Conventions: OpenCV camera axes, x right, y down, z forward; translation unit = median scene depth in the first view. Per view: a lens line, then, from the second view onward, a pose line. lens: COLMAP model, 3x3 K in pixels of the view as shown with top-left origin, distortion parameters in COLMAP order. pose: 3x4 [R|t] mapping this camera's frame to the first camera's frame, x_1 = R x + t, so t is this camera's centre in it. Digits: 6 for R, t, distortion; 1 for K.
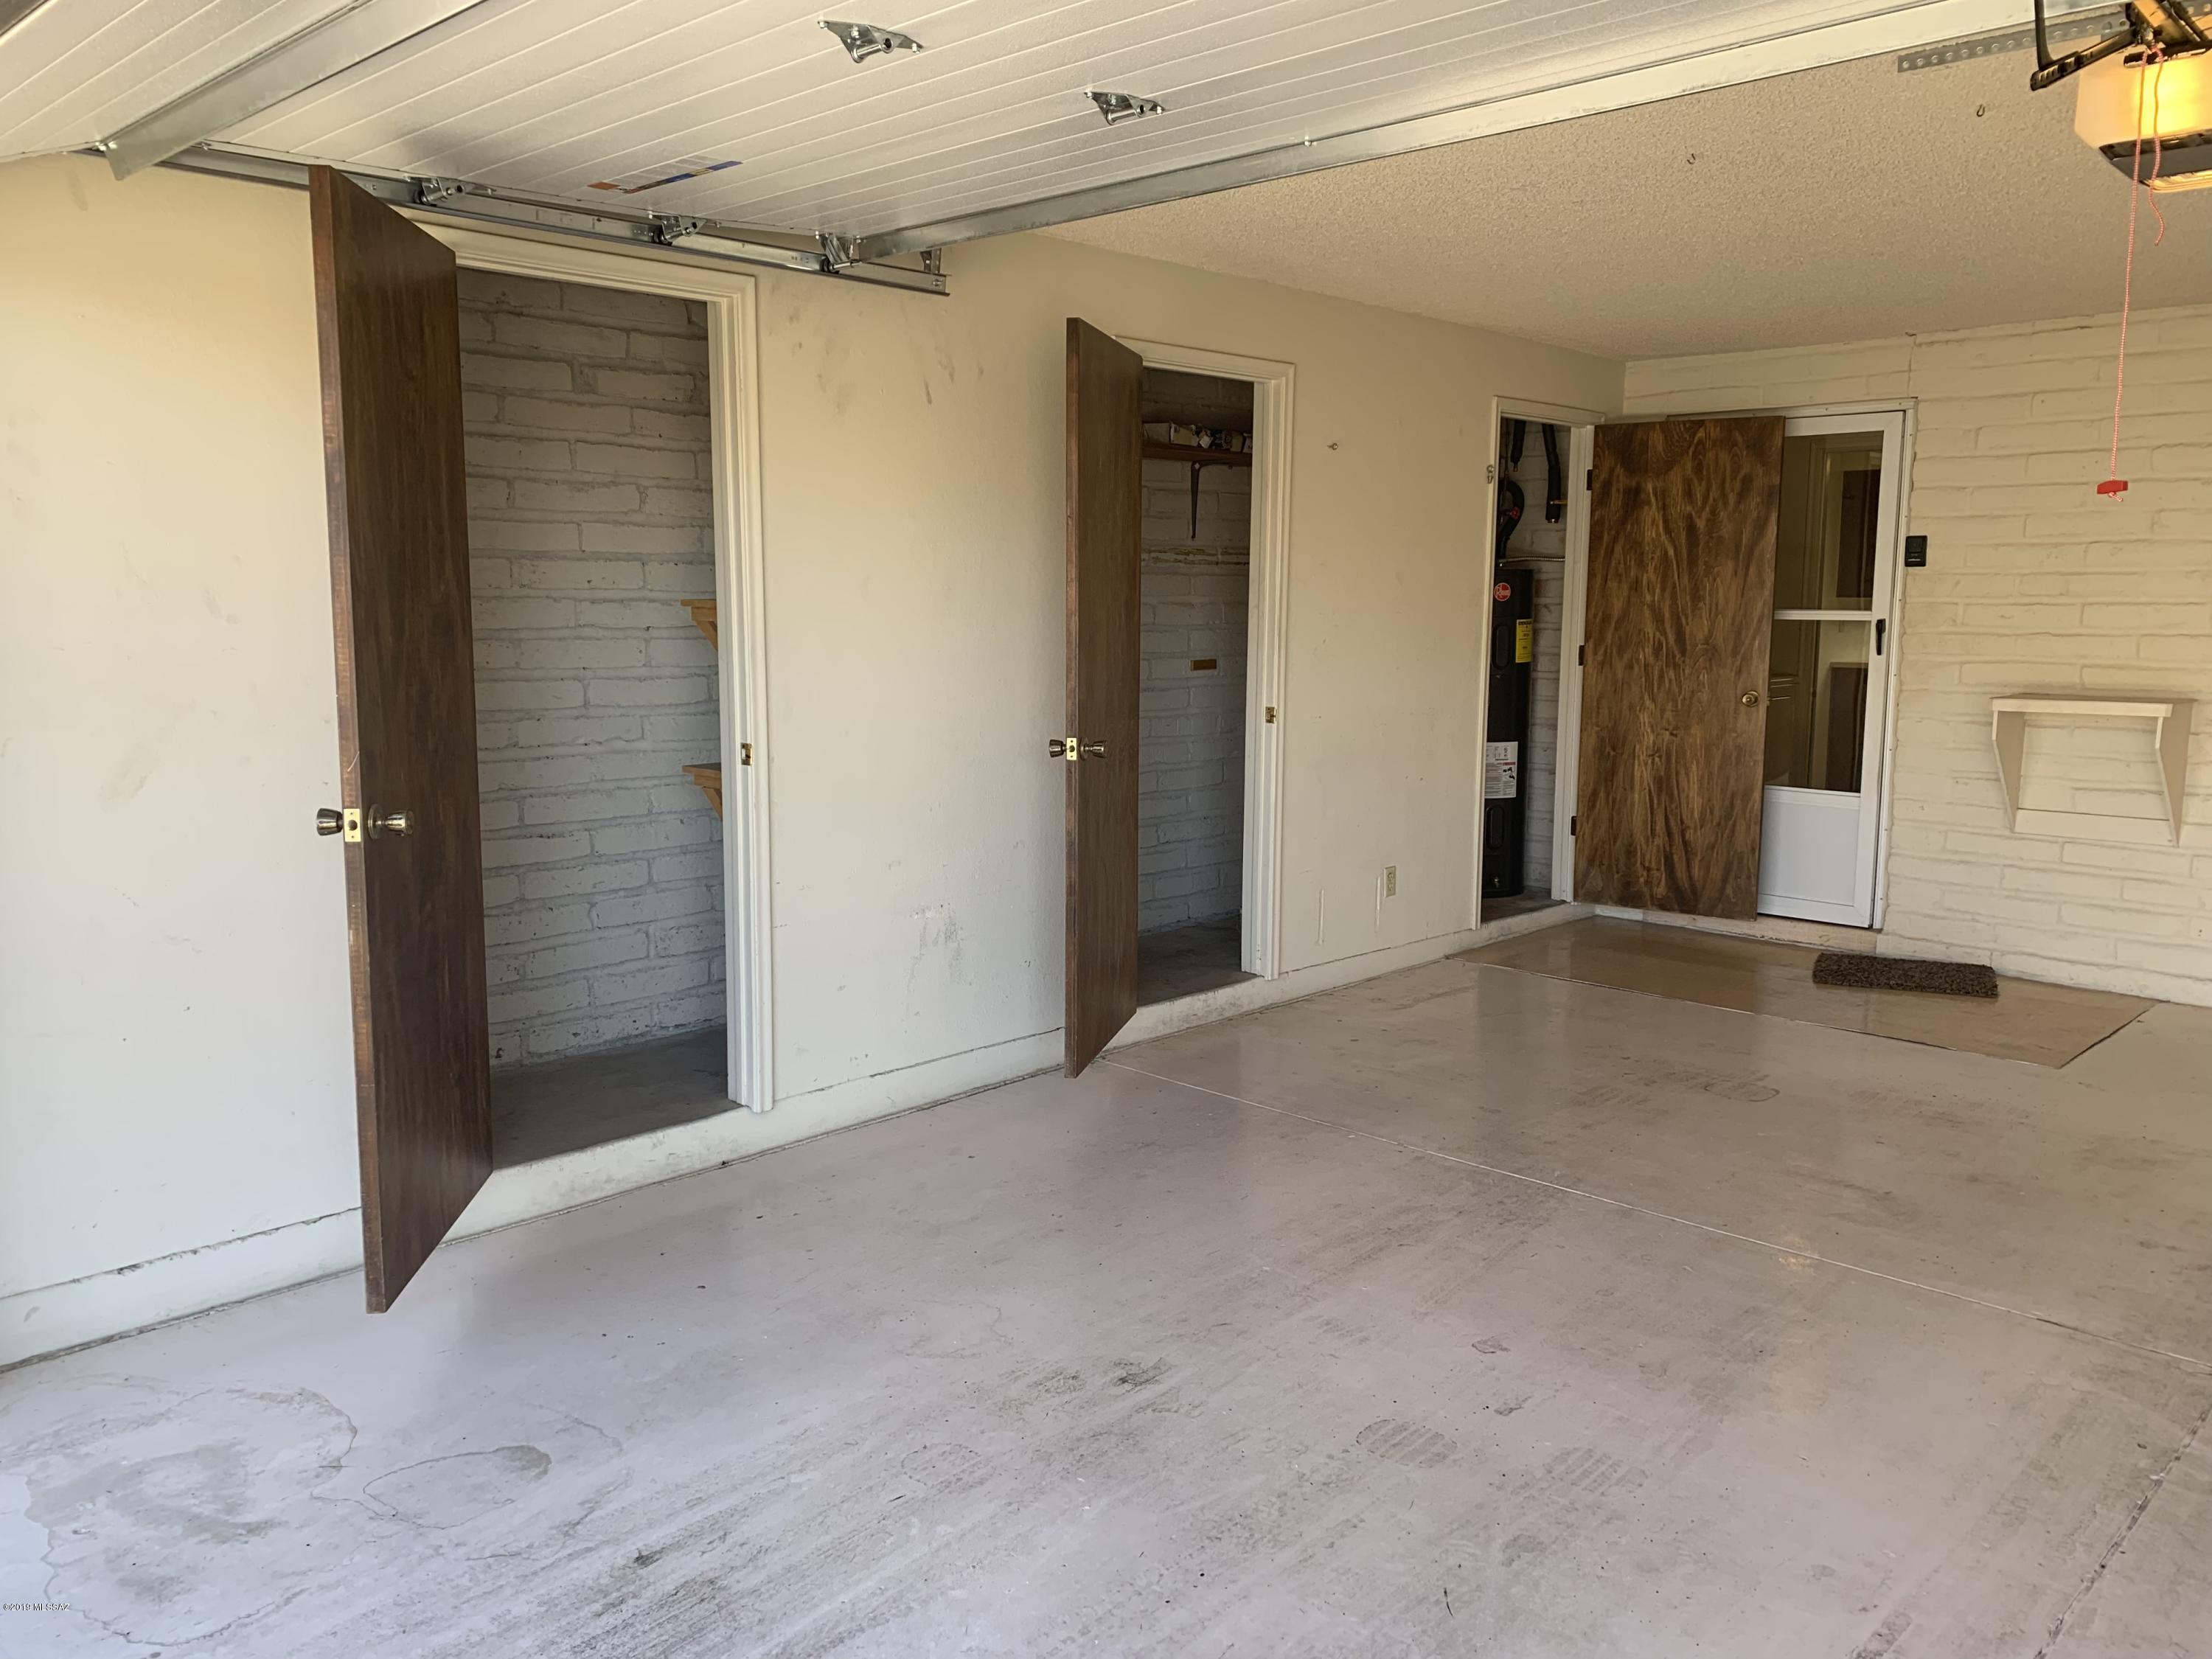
lens RADIAL K [[1679.4, 0, 1106.0], [0, 1679.4, 829.5], [0, 0, 1]] dist [0.031781, -0.028776]
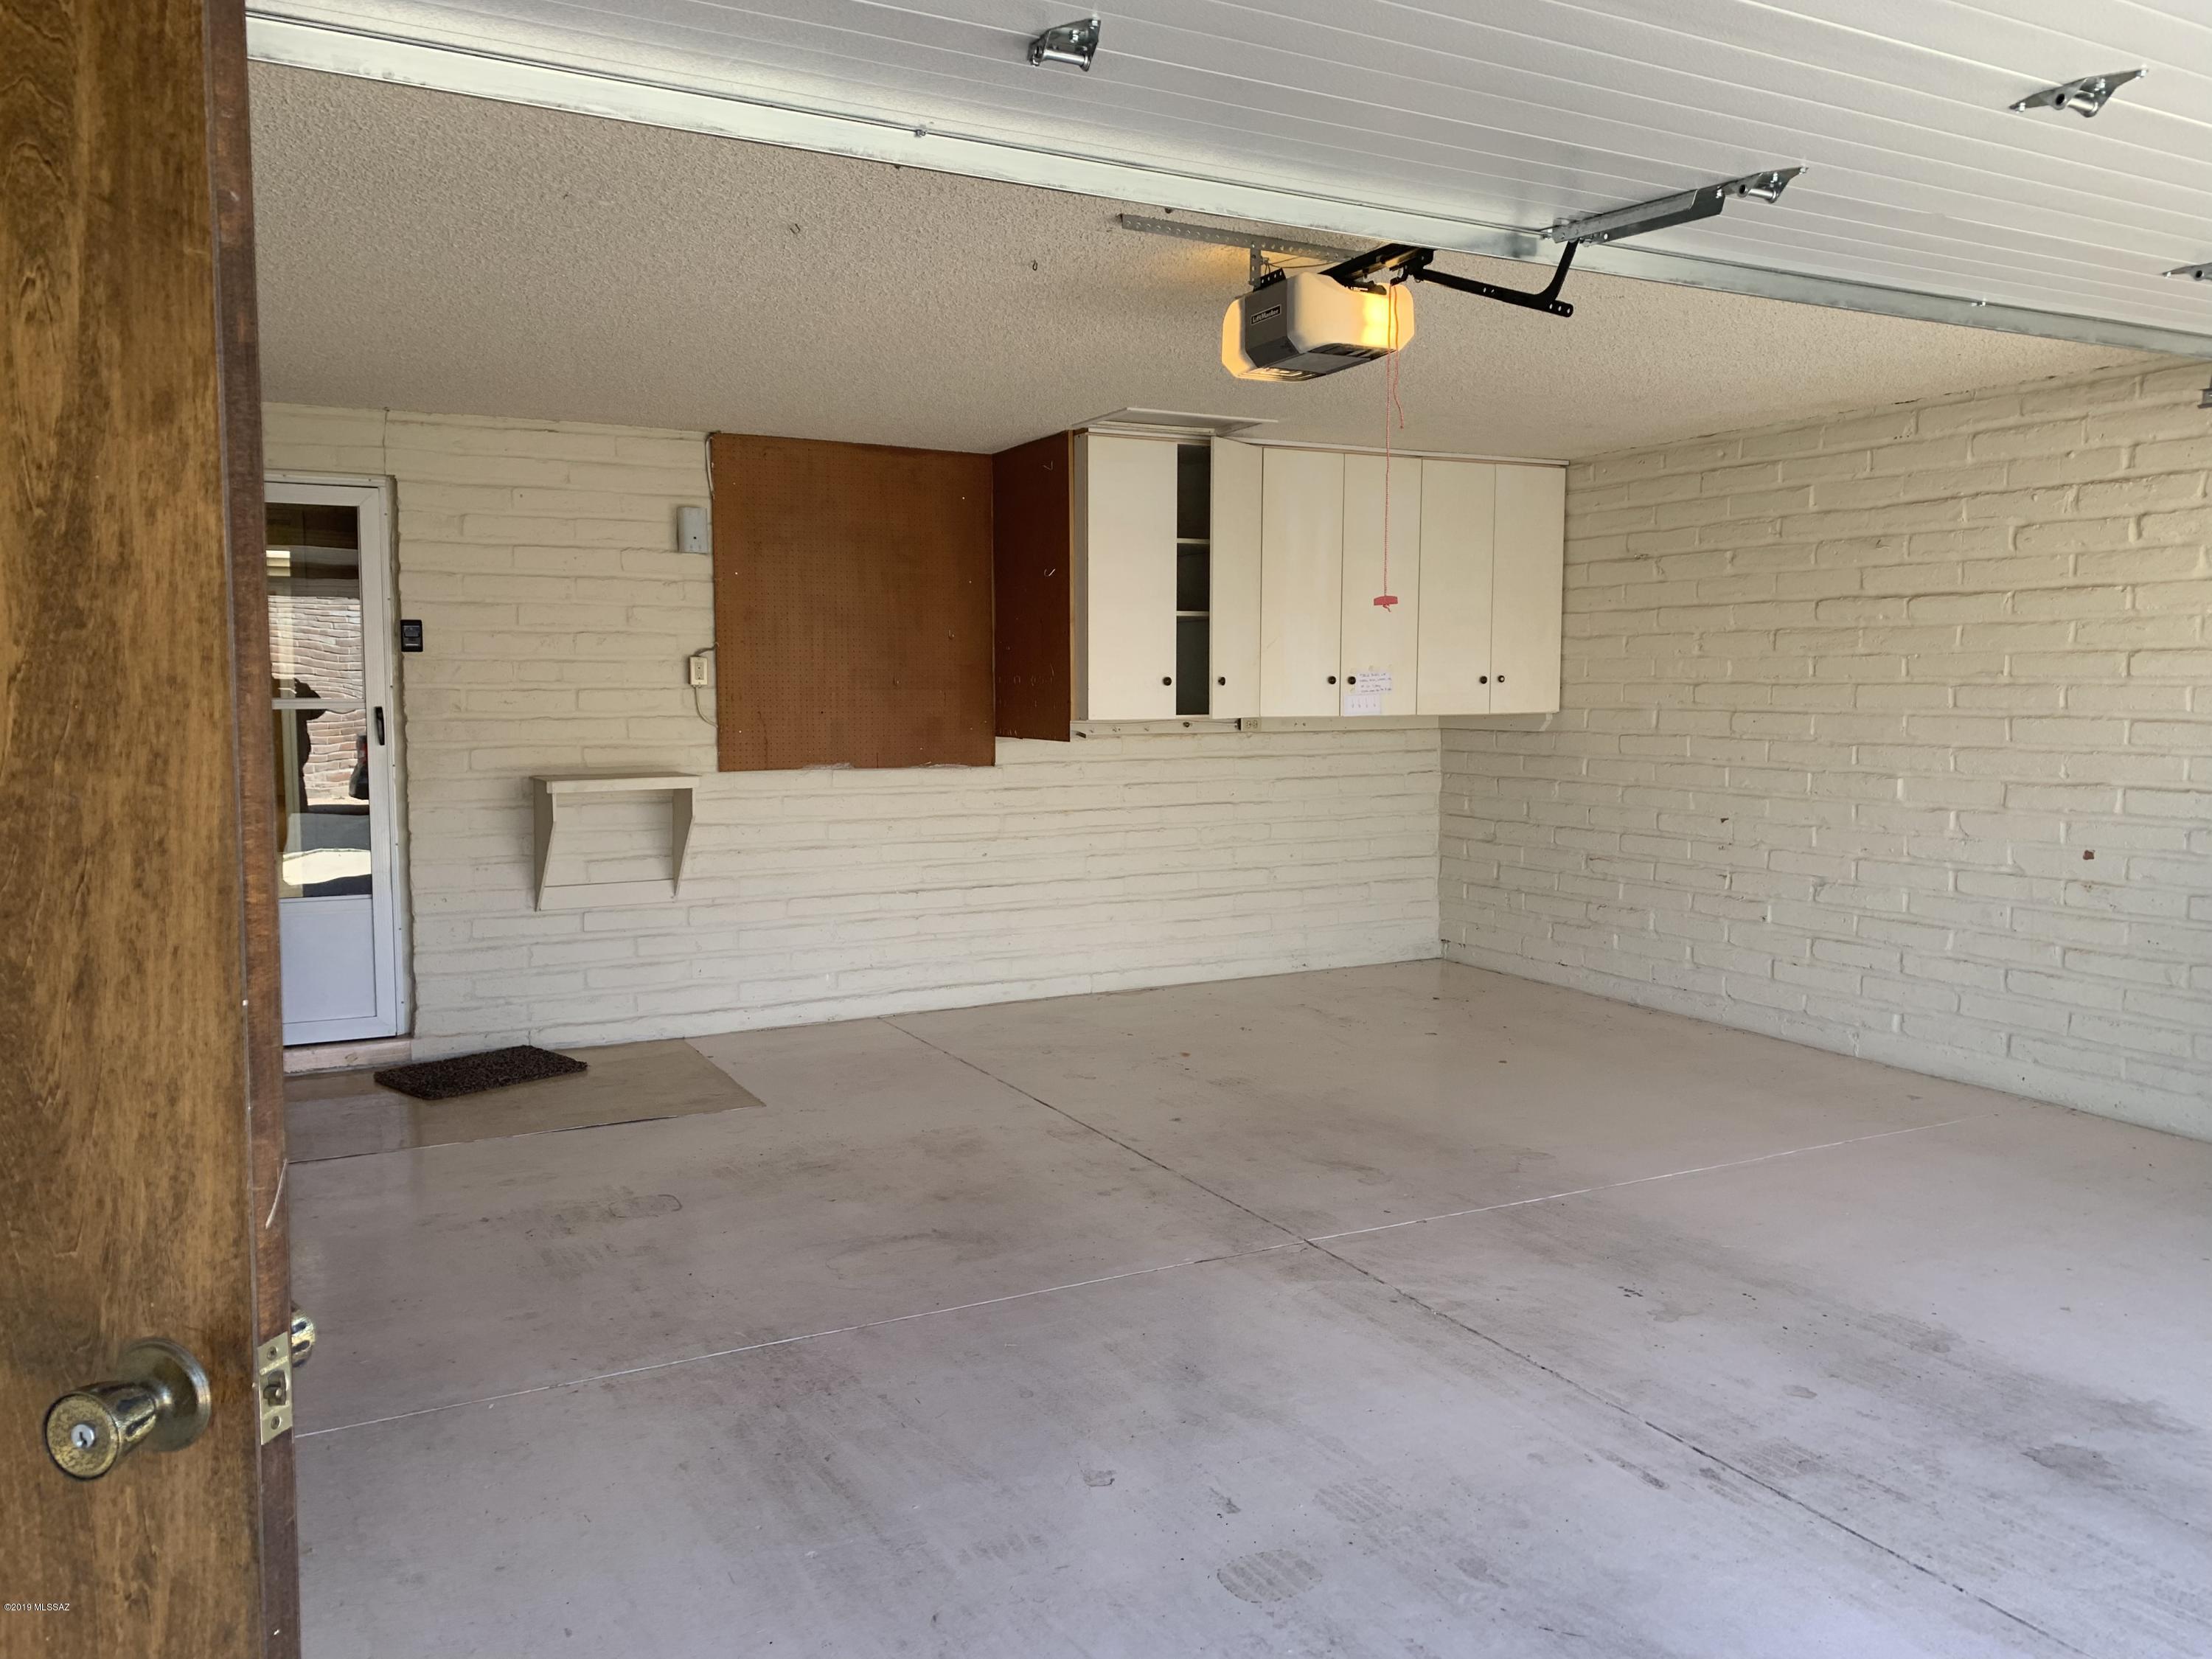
lens RADIAL K [[1692.5, 0, 1106.0], [0, 1692.5, 829.5], [0, 0, 1]] dist [0.046796, -0.065351]
pose [[0.308726, -0.087405, 0.947127, -0.365567], [0.135467, 0.989658, 0.047173, -0.054216], [-0.941455, 0.113741, 0.317373, 0.376776]]
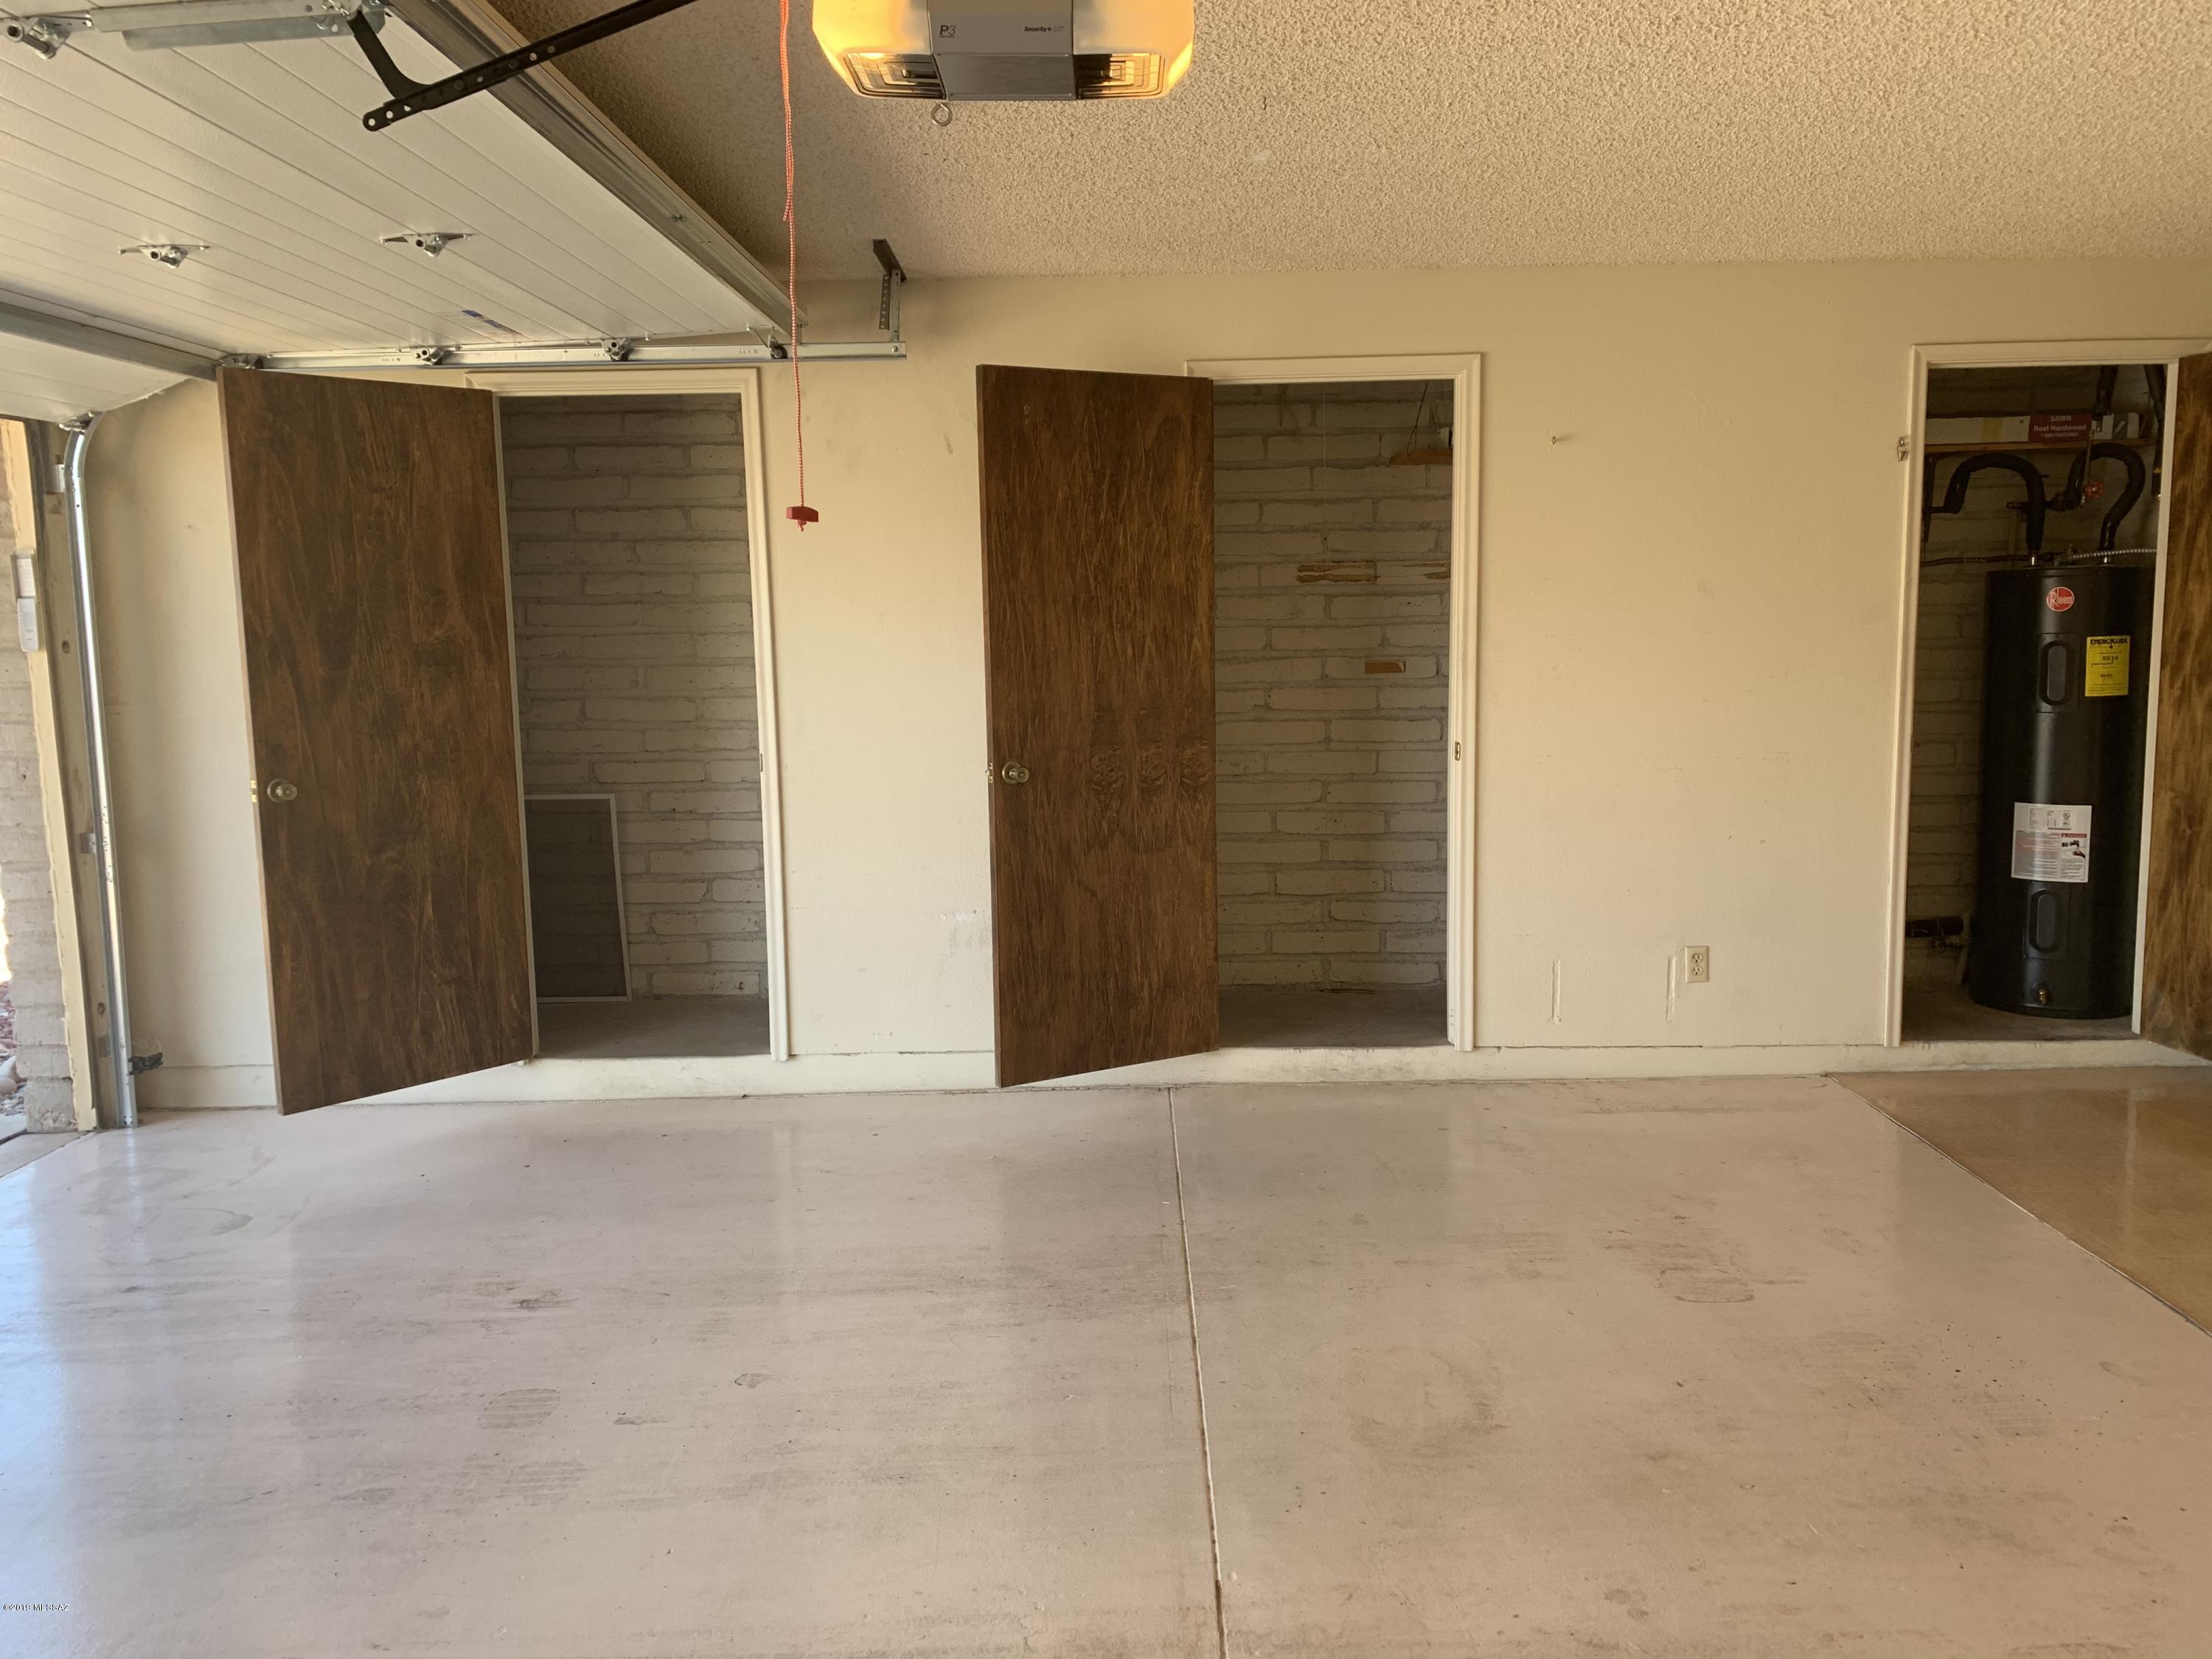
lens RADIAL K [[1679.4, 0, 1106.0], [0, 1679.4, 829.5], [0, 0, 1]] dist [0.031781, -0.028776]
pose [[0.691713, 0.077523, -0.717999, 0.616131], [-0.080371, 0.996309, 0.030144, -0.039254], [0.717686, 0.036855, 0.695391, 0.252928]]
